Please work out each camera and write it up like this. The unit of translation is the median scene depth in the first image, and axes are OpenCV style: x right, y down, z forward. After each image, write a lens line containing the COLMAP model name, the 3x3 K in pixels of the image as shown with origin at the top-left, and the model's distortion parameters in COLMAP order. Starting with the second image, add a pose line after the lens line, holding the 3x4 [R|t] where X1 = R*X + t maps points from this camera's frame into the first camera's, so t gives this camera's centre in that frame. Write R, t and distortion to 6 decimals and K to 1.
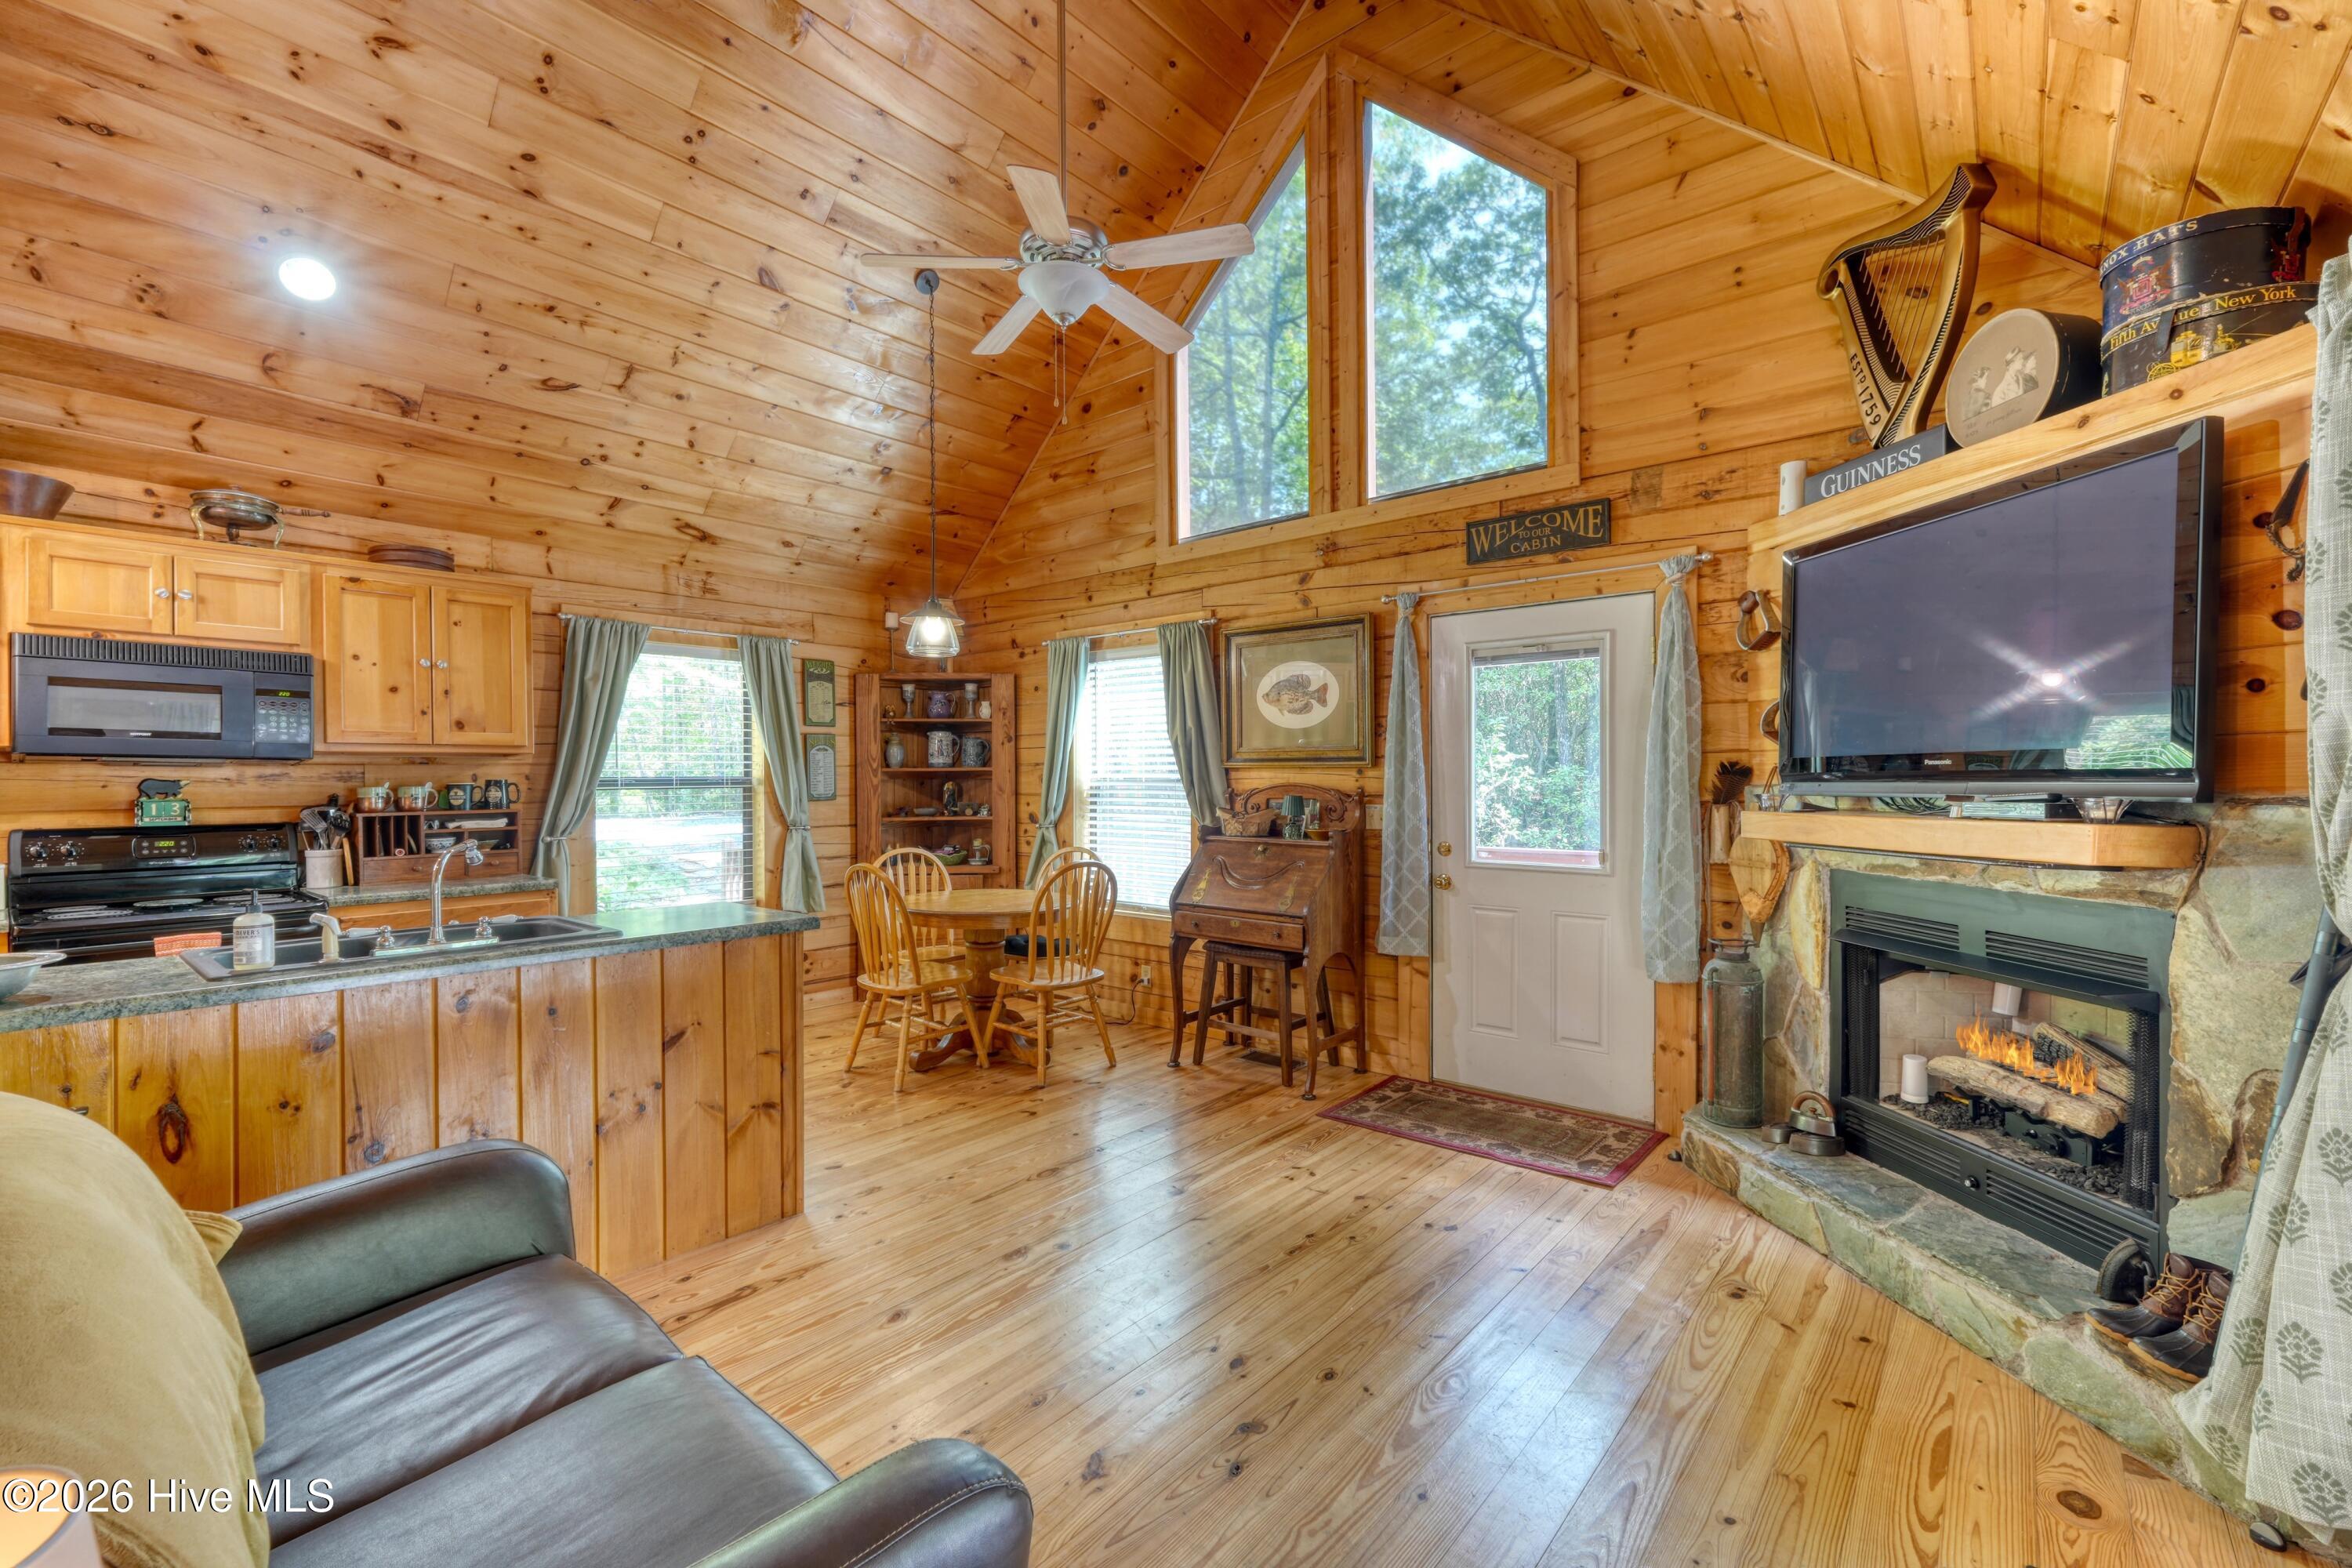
lens RADIAL K [[996.9, 0, 1171.1], [0, 996.9, 782.3], [0, 0, 1]] dist [-0.007213, 0.004225]
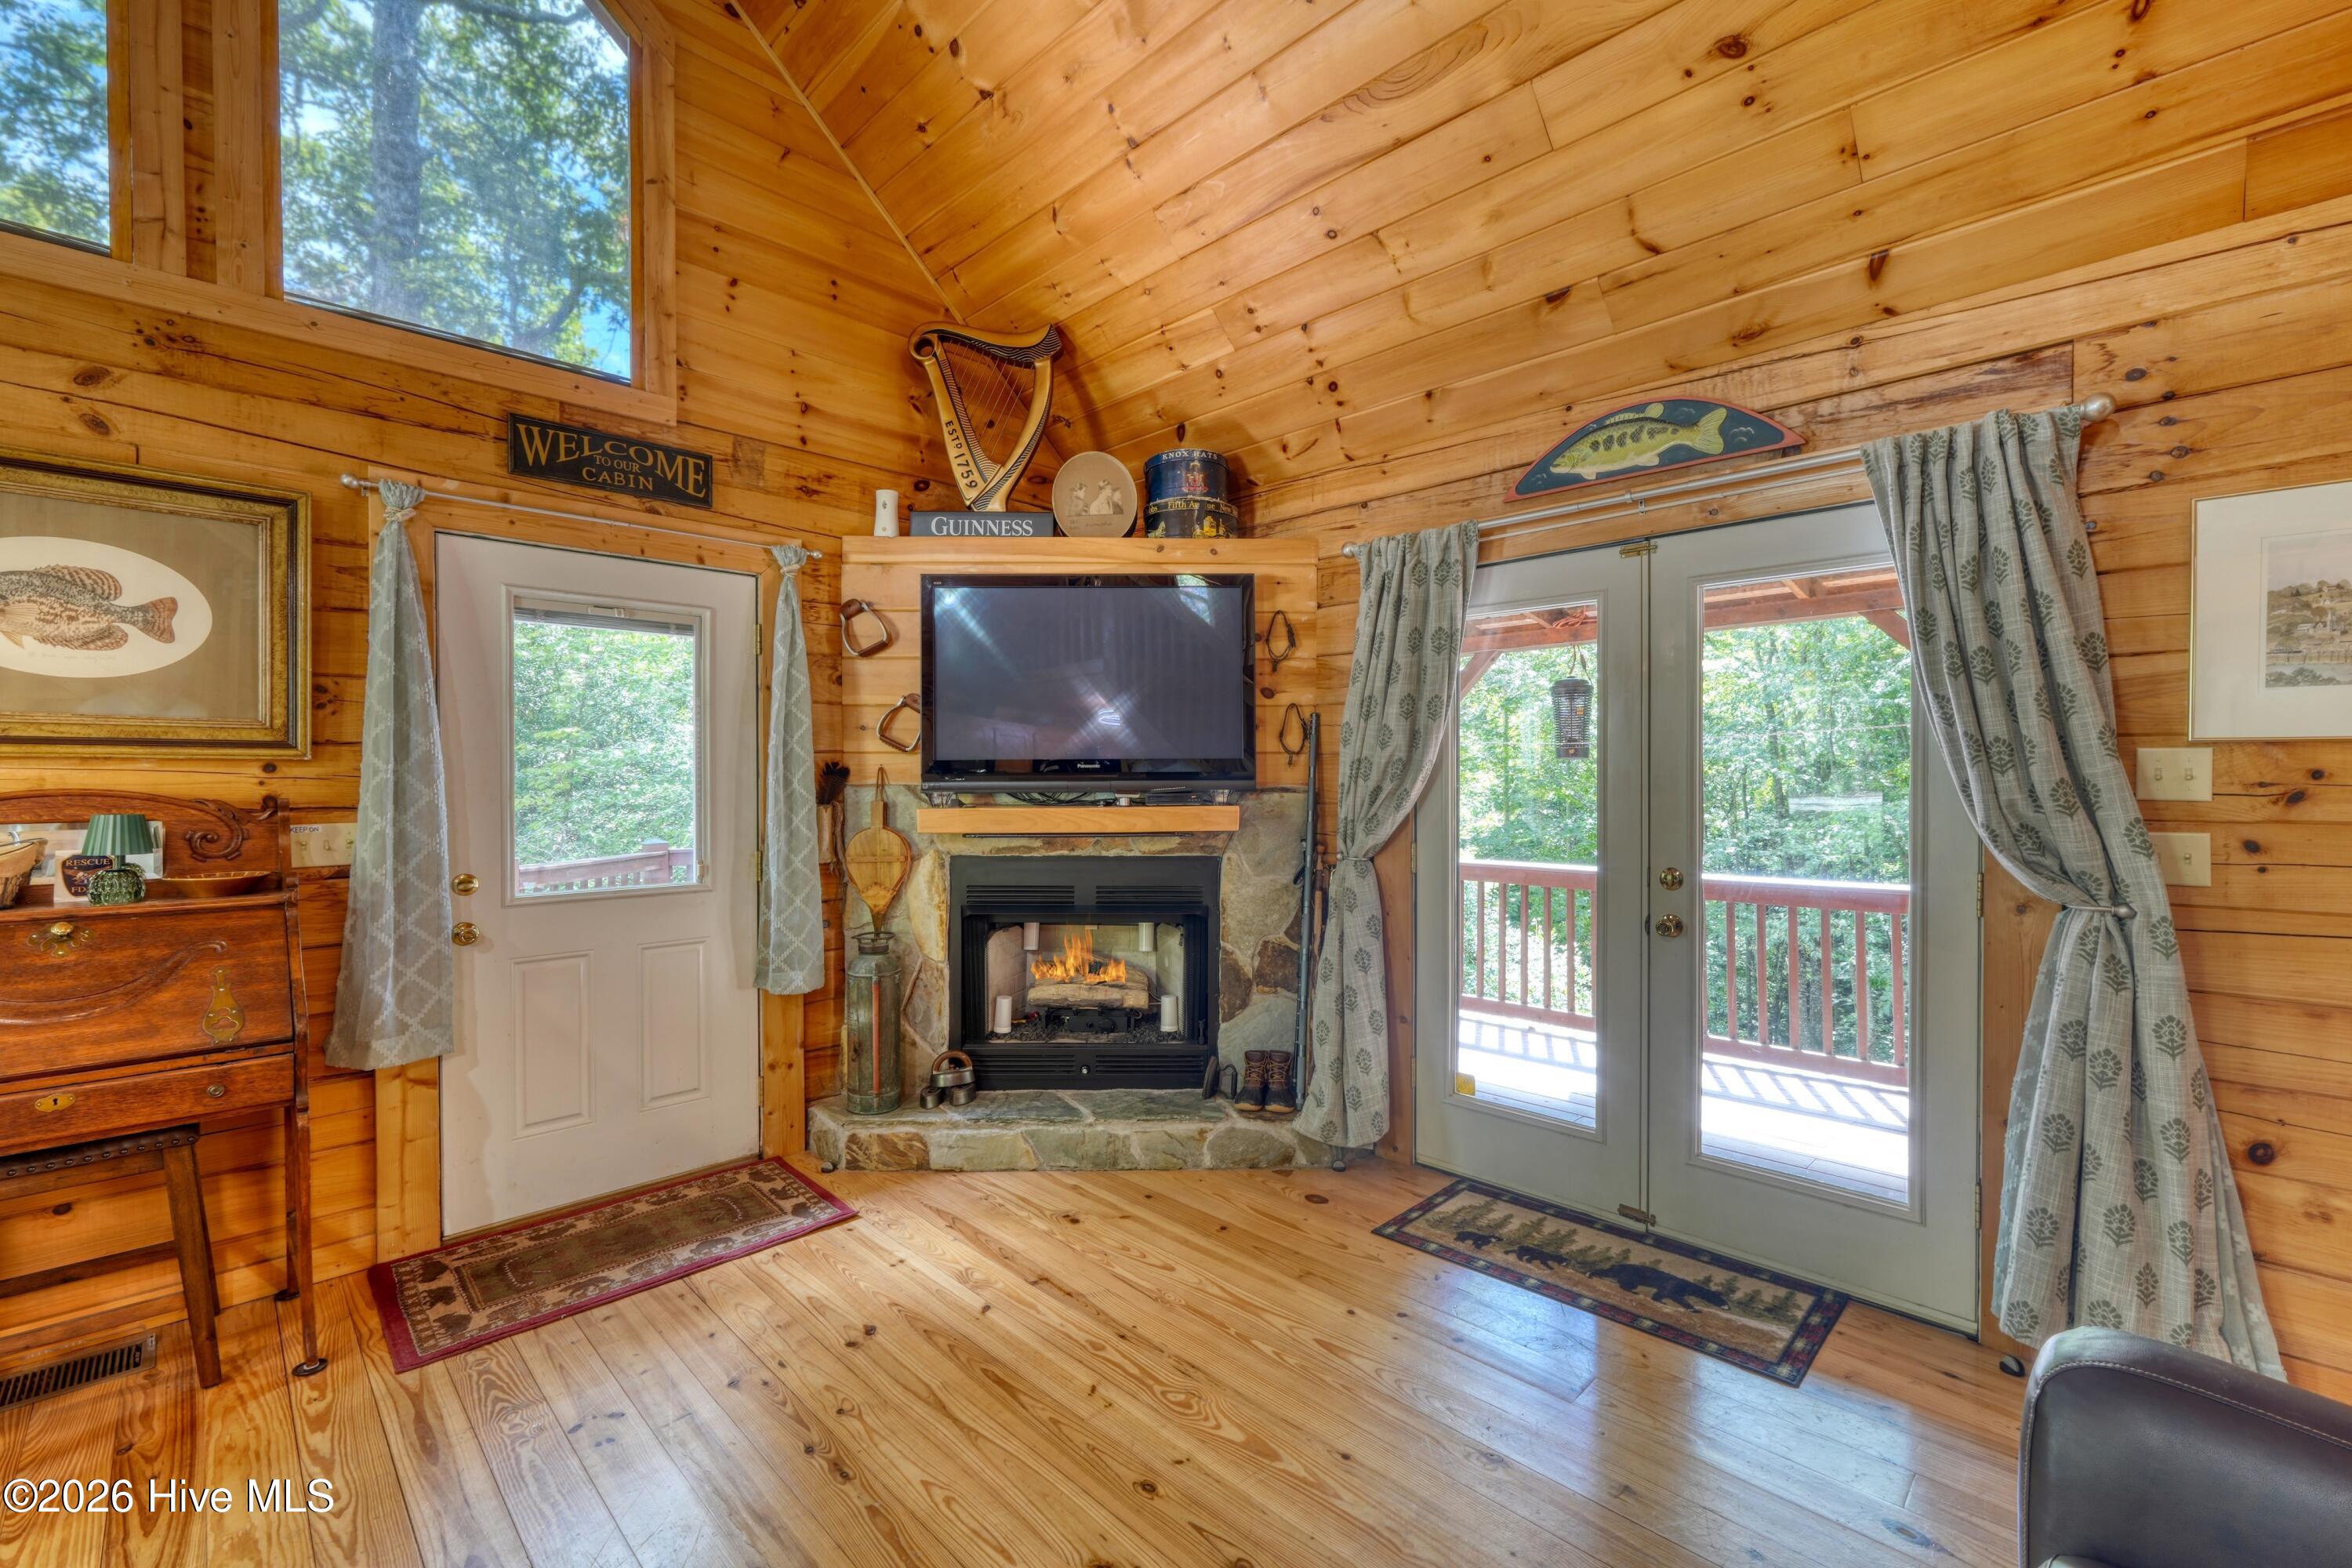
lens RADIAL K [[996.9, 0, 1175.7], [0, 996.9, 781.0], [0, 0, 1]] dist [-0.007213, 0.004225]
pose [[0.078564, -0.001652, 0.996908, -0.327935], [0.006986, 0.999975, 0.001107, 0.000007], [-0.996885, 0.006878, 0.078573, 0.439405]]
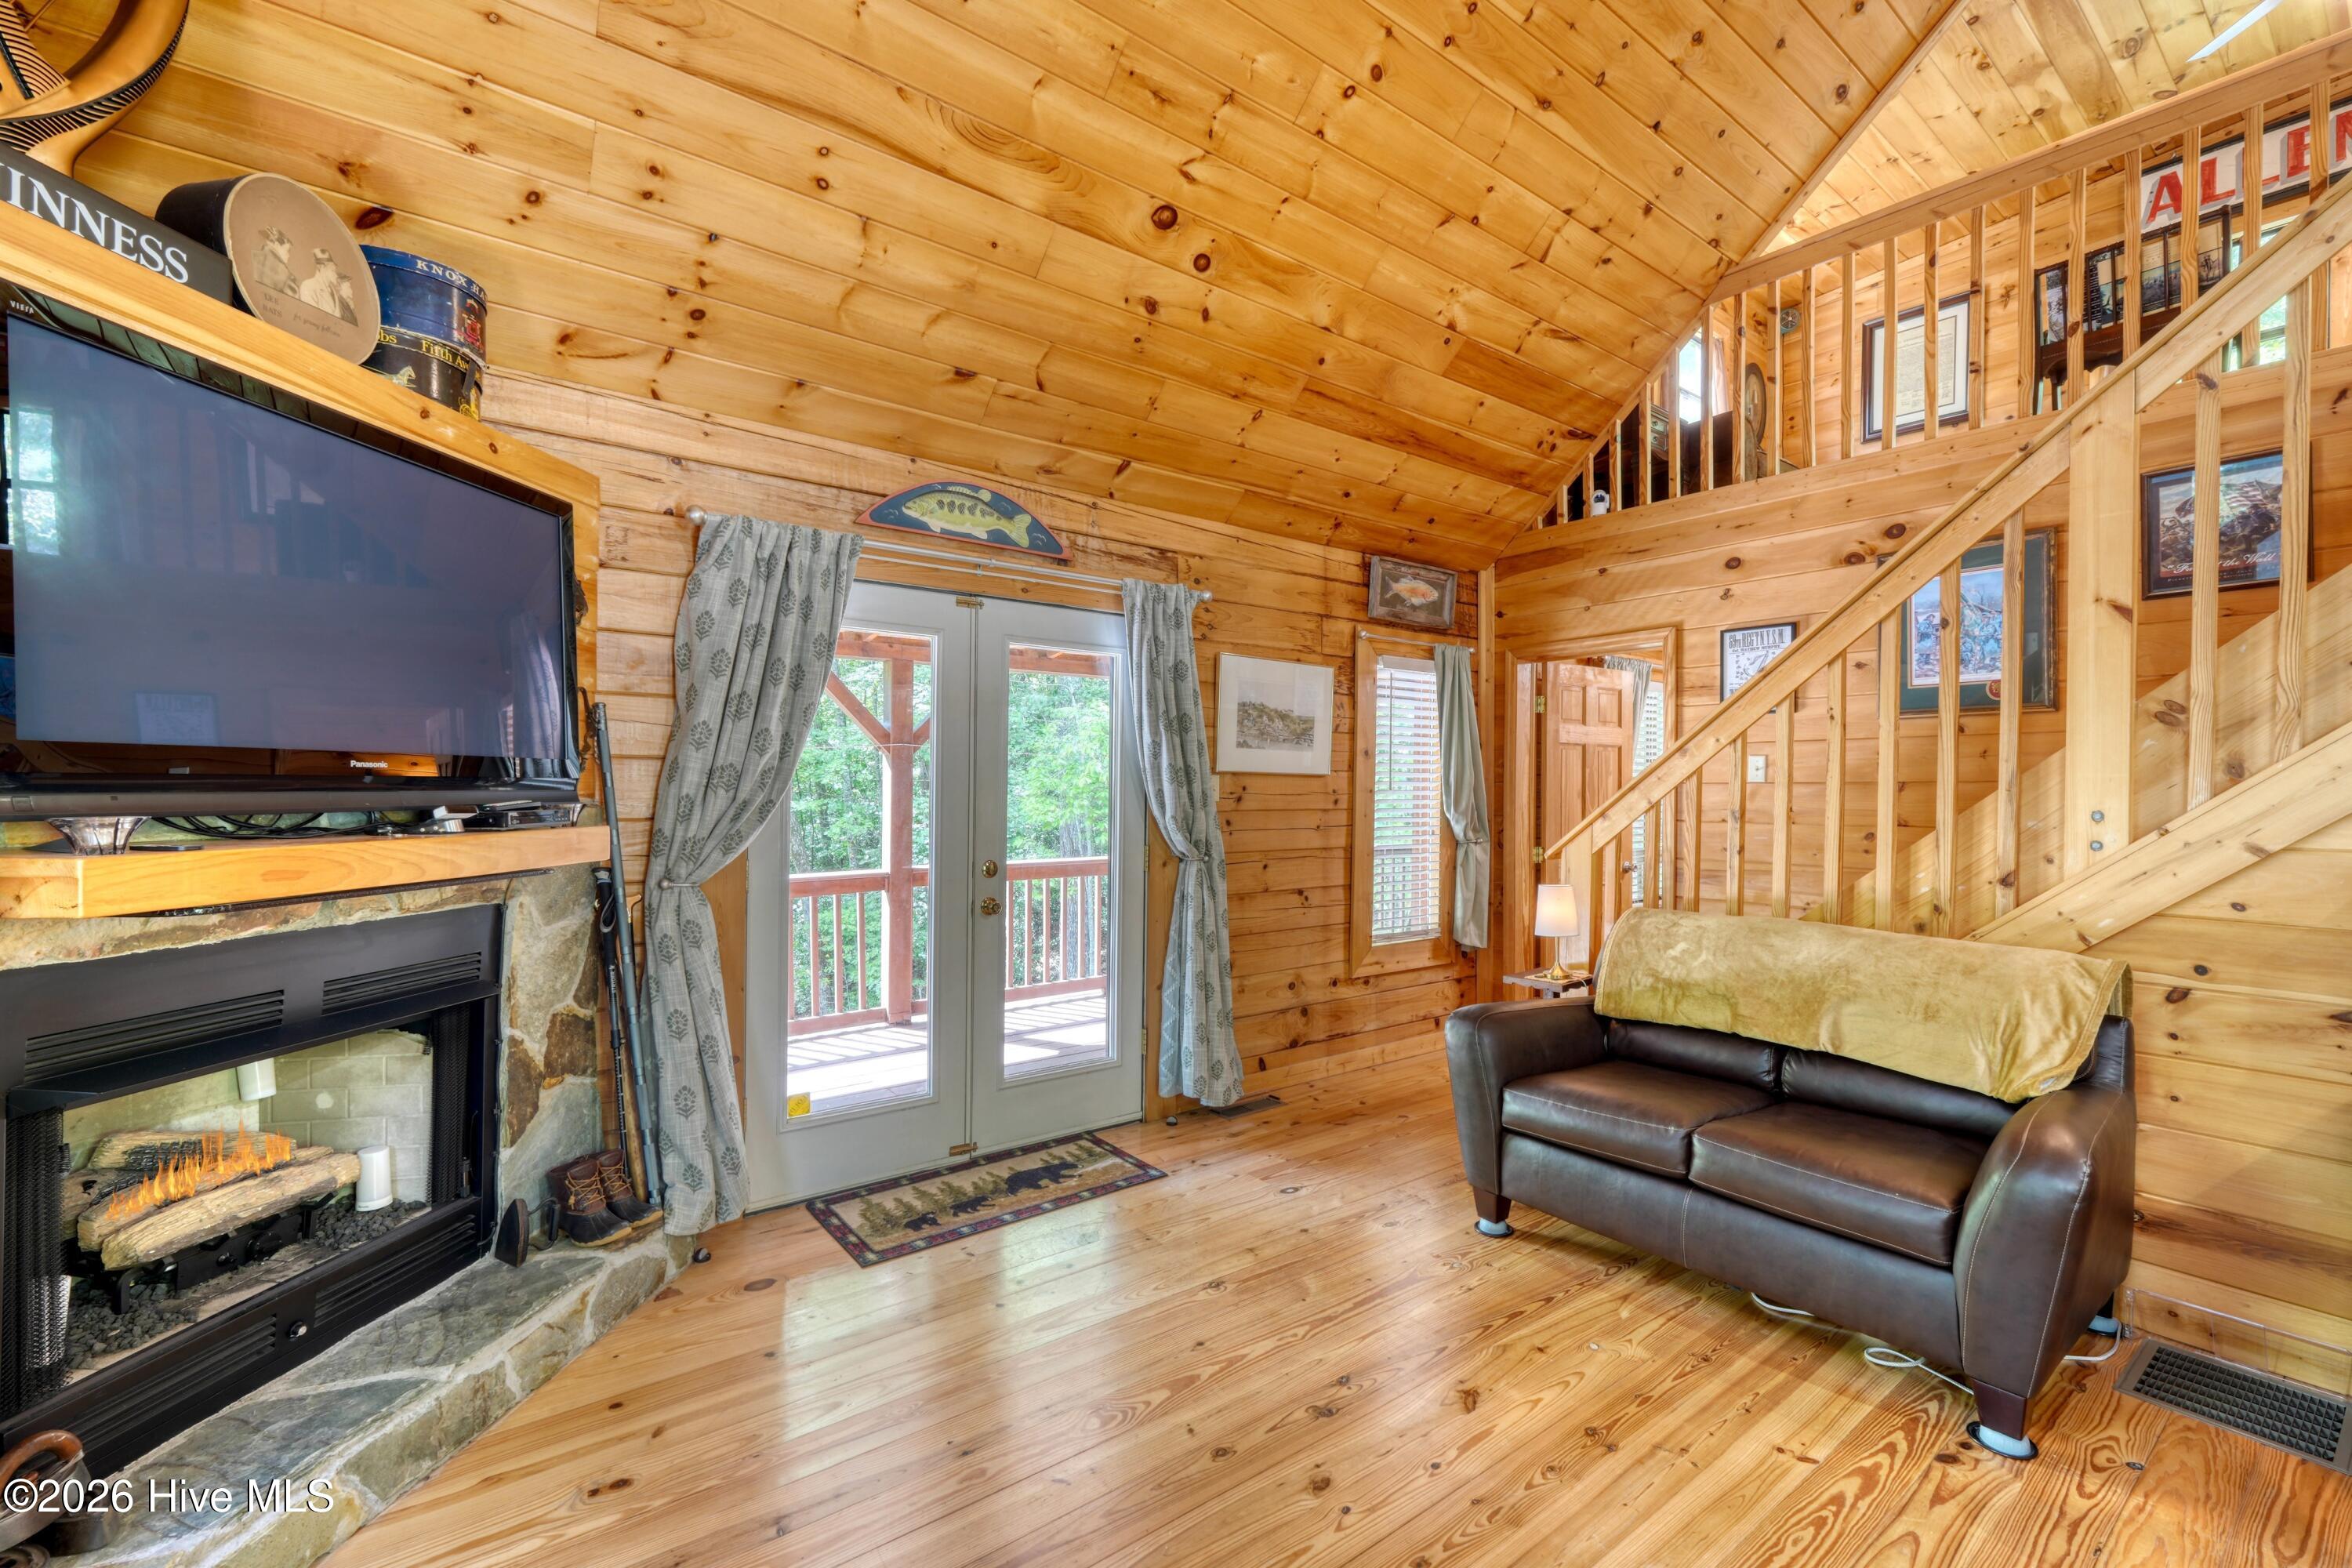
lens RADIAL K [[996.9, 0, 1171.8], [0, 996.9, 785.2], [0, 0, 1]] dist [-0.007213, 0.004225]
pose [[-0.977427, -0.002183, 0.211262, 0.005874], [-0.001794, 0.999996, 0.002033, -0.004057], [-0.211266, 0.001608, -0.977427, 0.915775]]
